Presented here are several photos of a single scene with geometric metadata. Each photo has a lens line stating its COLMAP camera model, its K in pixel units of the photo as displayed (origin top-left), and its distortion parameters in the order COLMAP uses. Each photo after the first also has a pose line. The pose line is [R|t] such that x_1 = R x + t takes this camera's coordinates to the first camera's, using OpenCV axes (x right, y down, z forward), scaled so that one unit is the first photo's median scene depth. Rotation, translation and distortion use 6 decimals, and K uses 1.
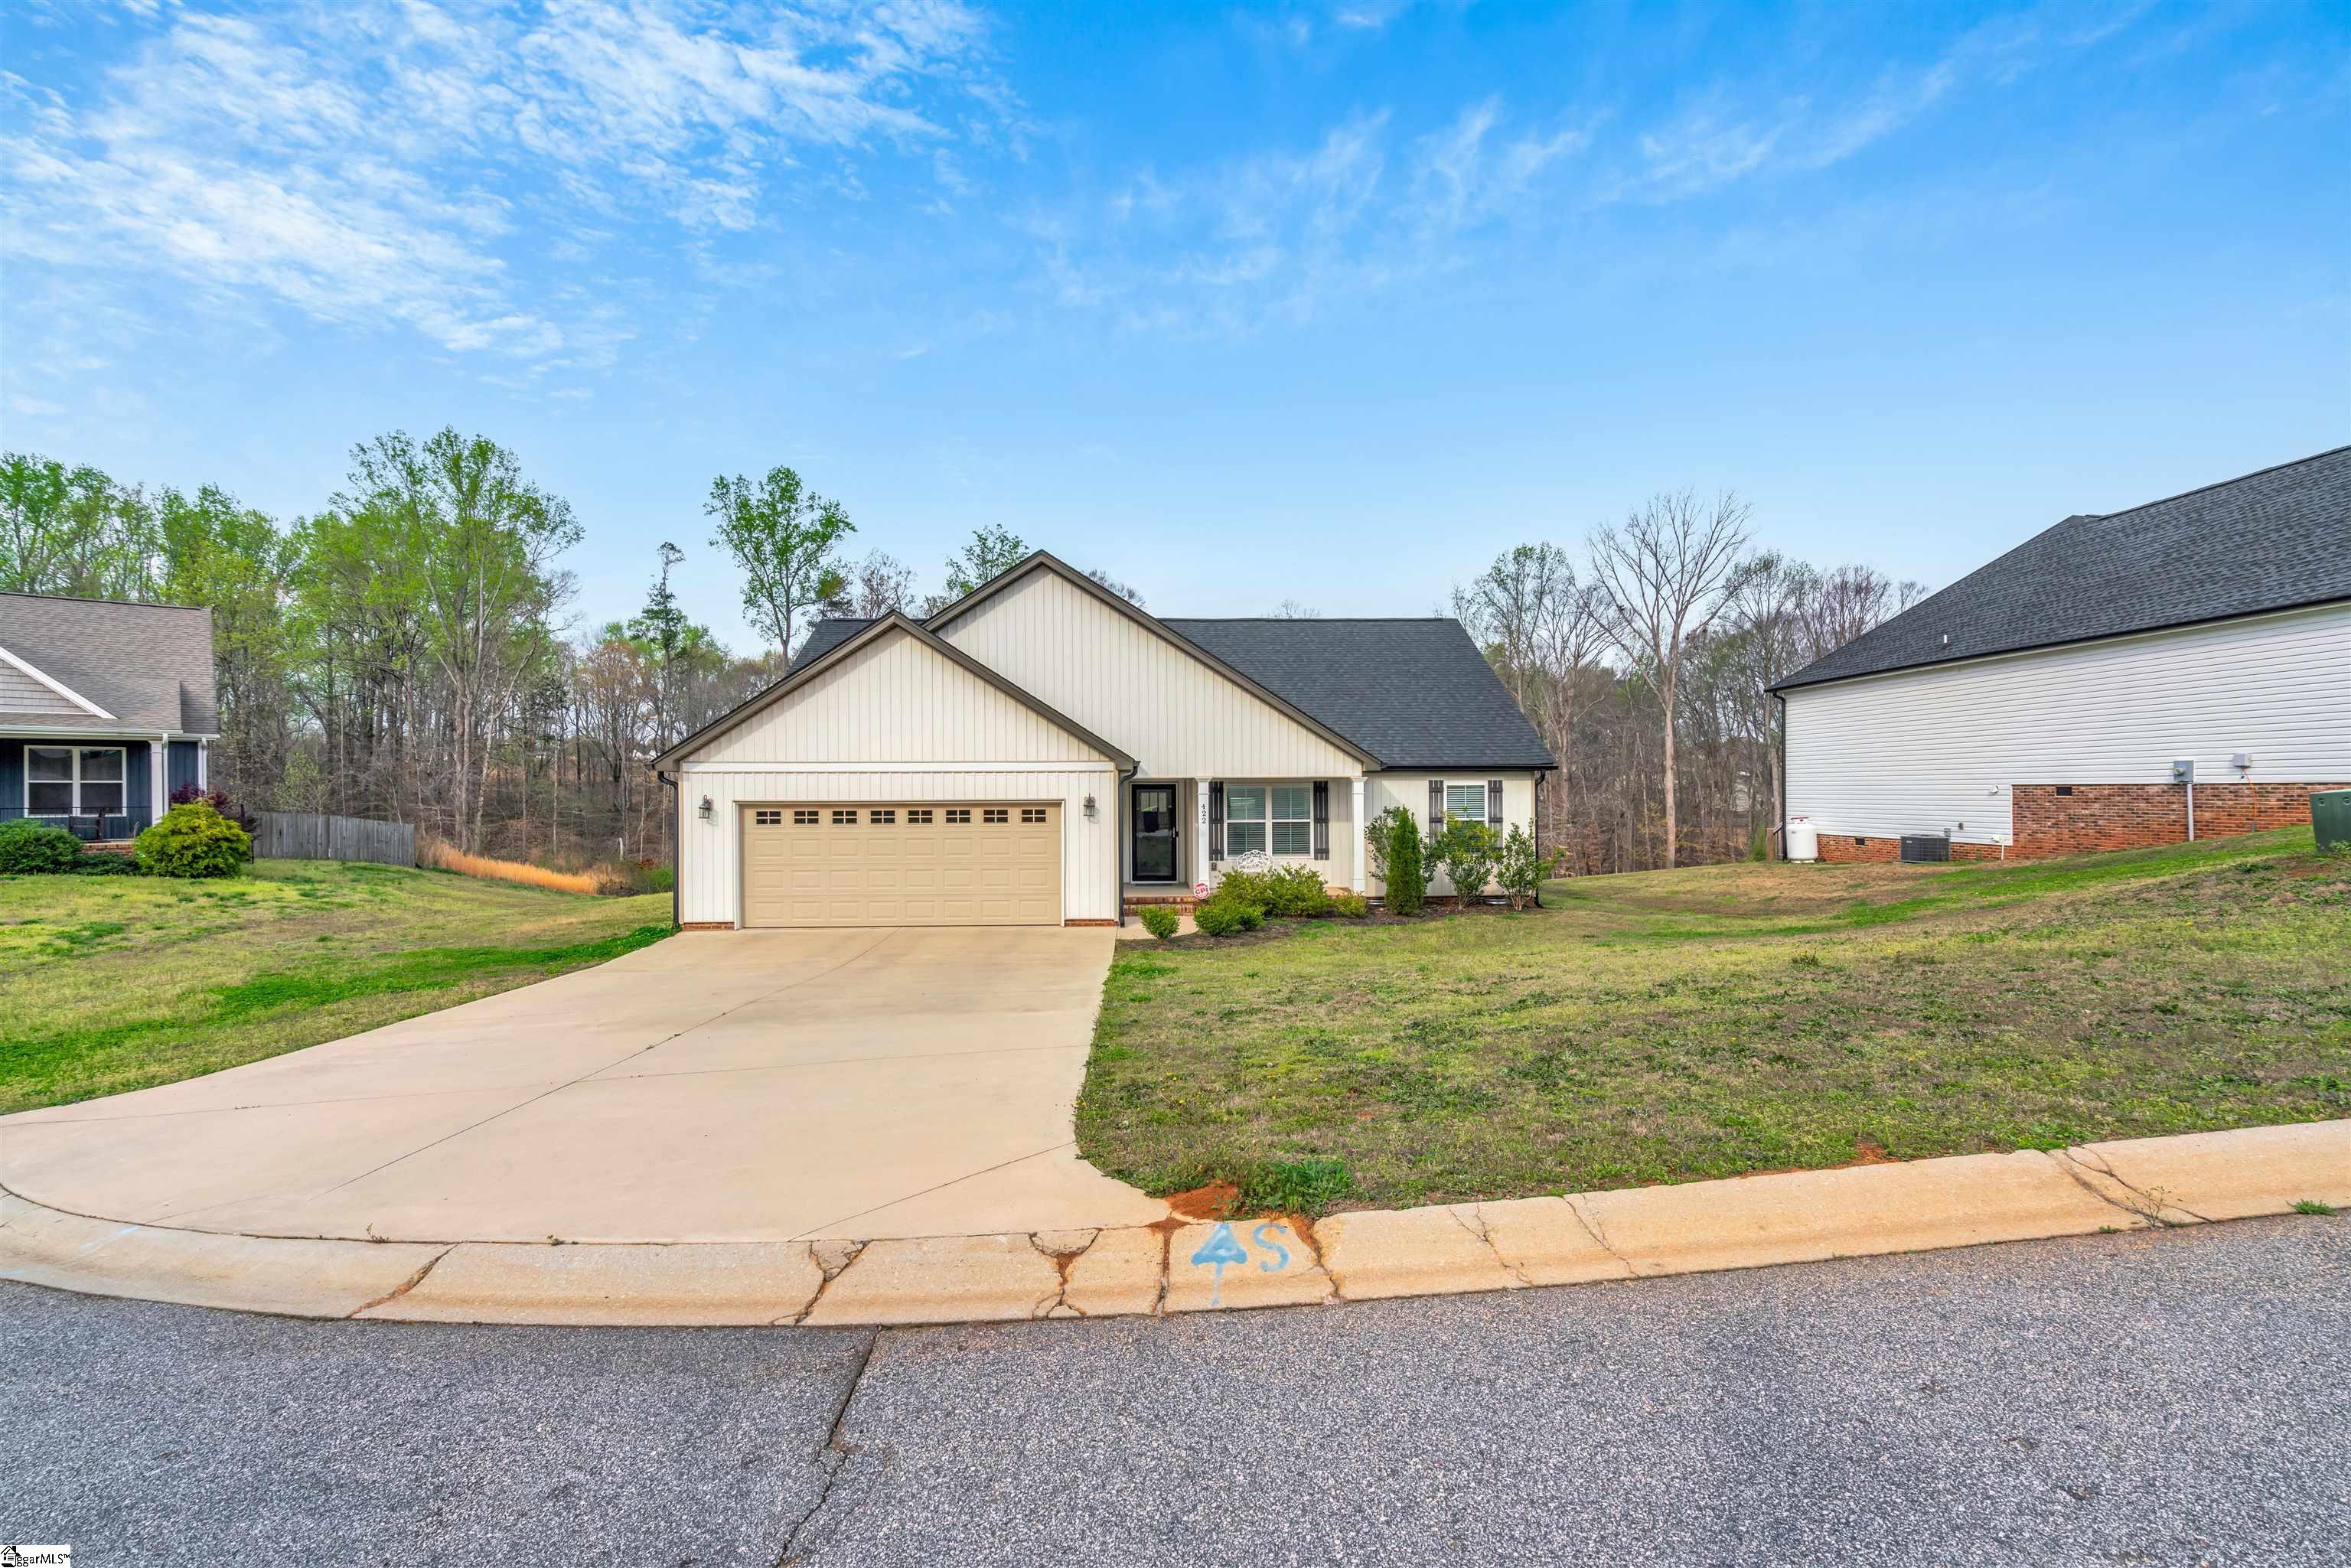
lens RADIAL K [[1039.5, 0, 1239.5], [0, 1039.5, 802.5], [0, 0, 1]] dist [-0.017877, 0.011590]
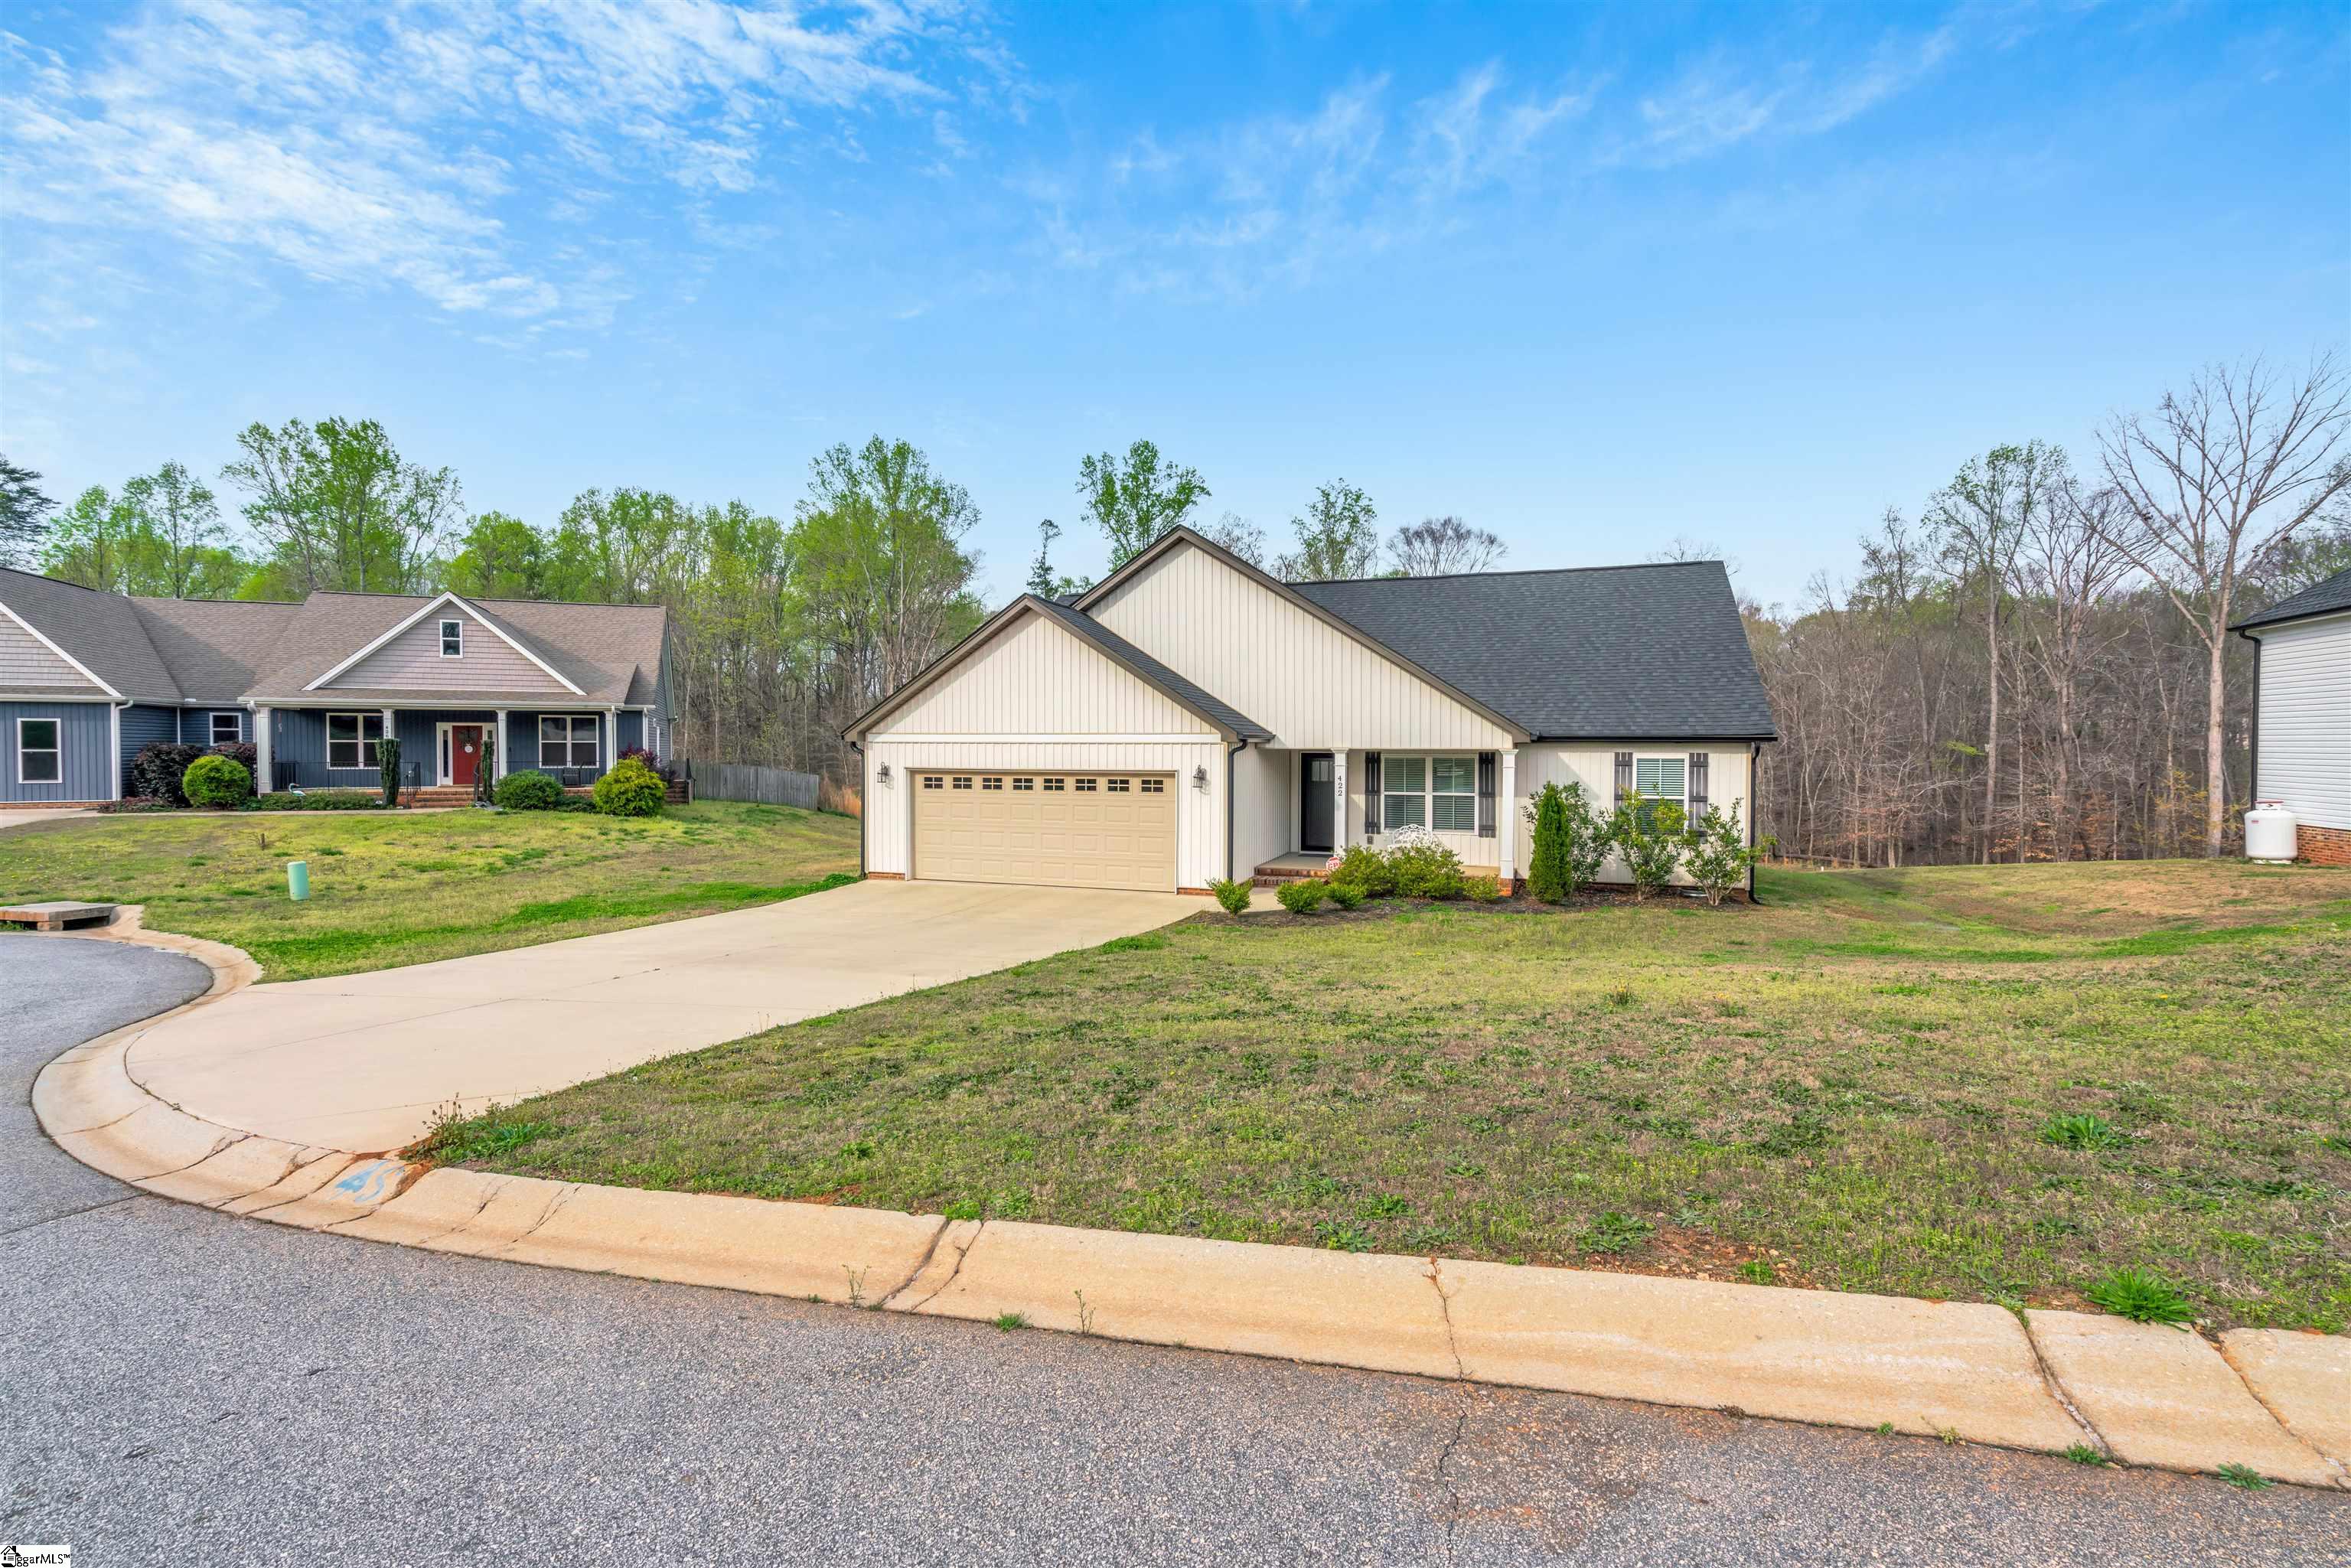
lens RADIAL K [[1058.0, 0, 1171.4], [0, 1058.0, 783.9], [0, 0, 1]] dist [-0.002513, 0.000202]
pose [[0.927422, 0.020376, -0.373461, 0.185292], [-0.012058, 0.999625, 0.024595, -0.013226], [0.373822, -0.018307, 0.927320, 0.024032]]
